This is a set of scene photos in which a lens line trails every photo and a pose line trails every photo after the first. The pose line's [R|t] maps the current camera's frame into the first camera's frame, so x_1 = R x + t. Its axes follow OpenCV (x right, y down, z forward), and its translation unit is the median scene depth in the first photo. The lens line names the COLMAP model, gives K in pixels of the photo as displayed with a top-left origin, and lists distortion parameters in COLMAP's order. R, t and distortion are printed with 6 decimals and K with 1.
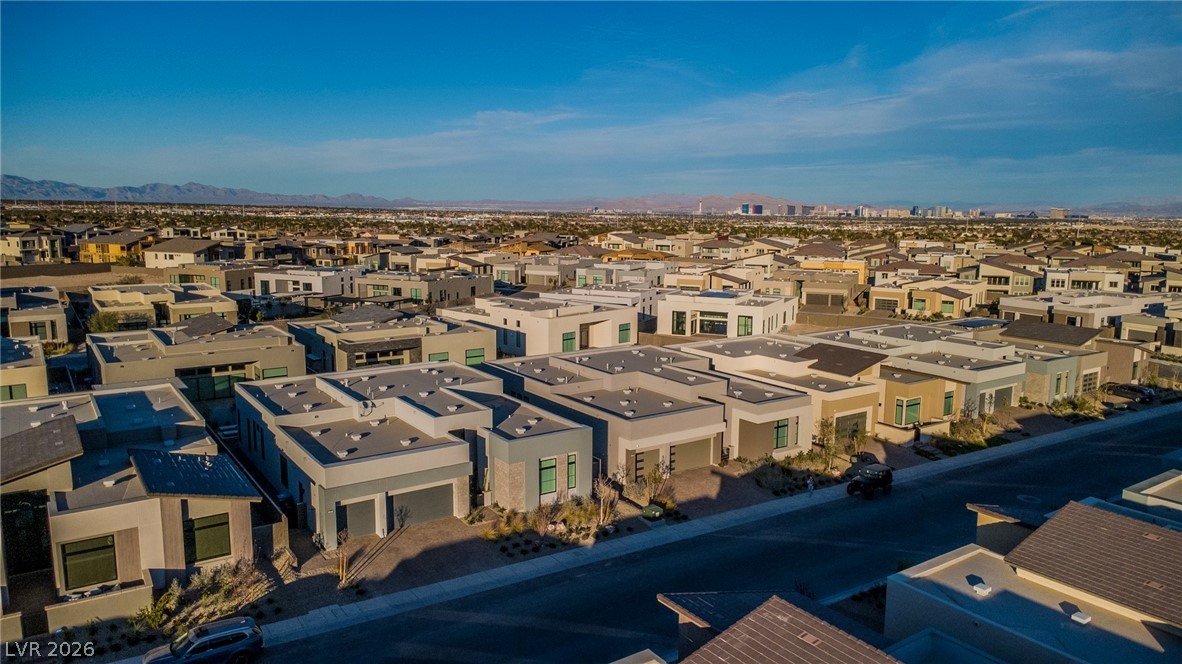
lens RADIAL K [[826.7, 0, 591.0], [0, 826.7, 332.0], [0, 0, 1]] dist [0.032280, -0.050291]
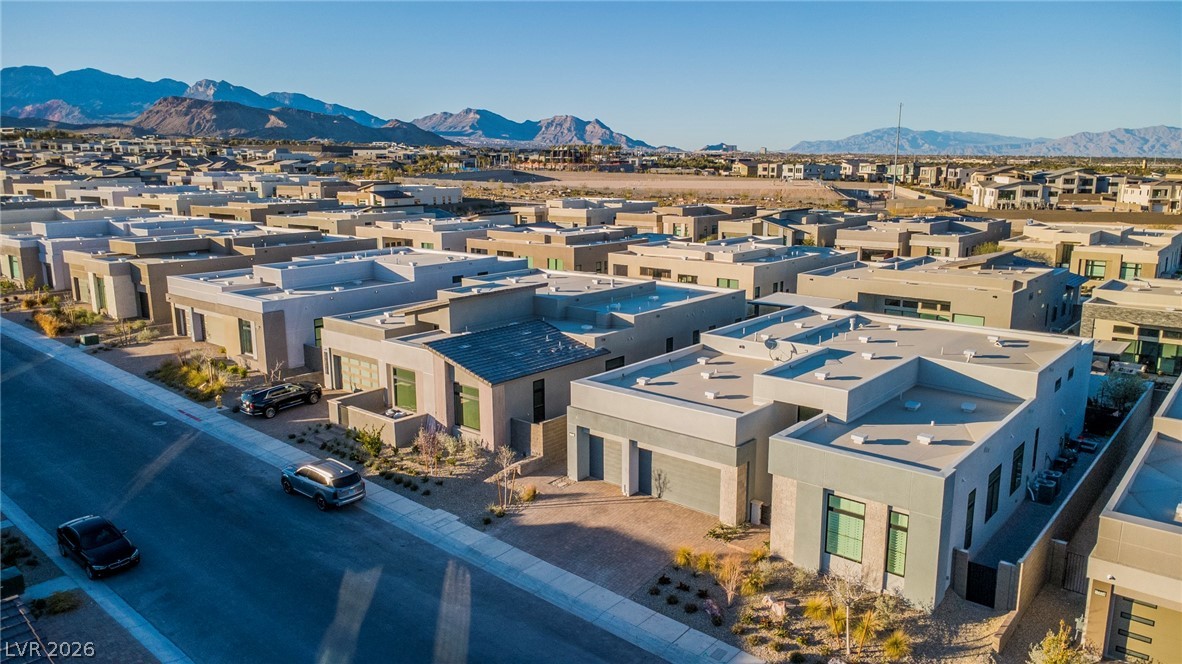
lens RADIAL K [[826.7, 0, 591.0], [0, 826.7, 332.0], [0, 0, 1]] dist [0.032280, -0.050291]
pose [[0.258085, 0.186463, -0.947958, 0.448768], [-0.144225, 0.977640, 0.153036, -0.014314], [0.955297, 0.097223, 0.279207, 0.750874]]
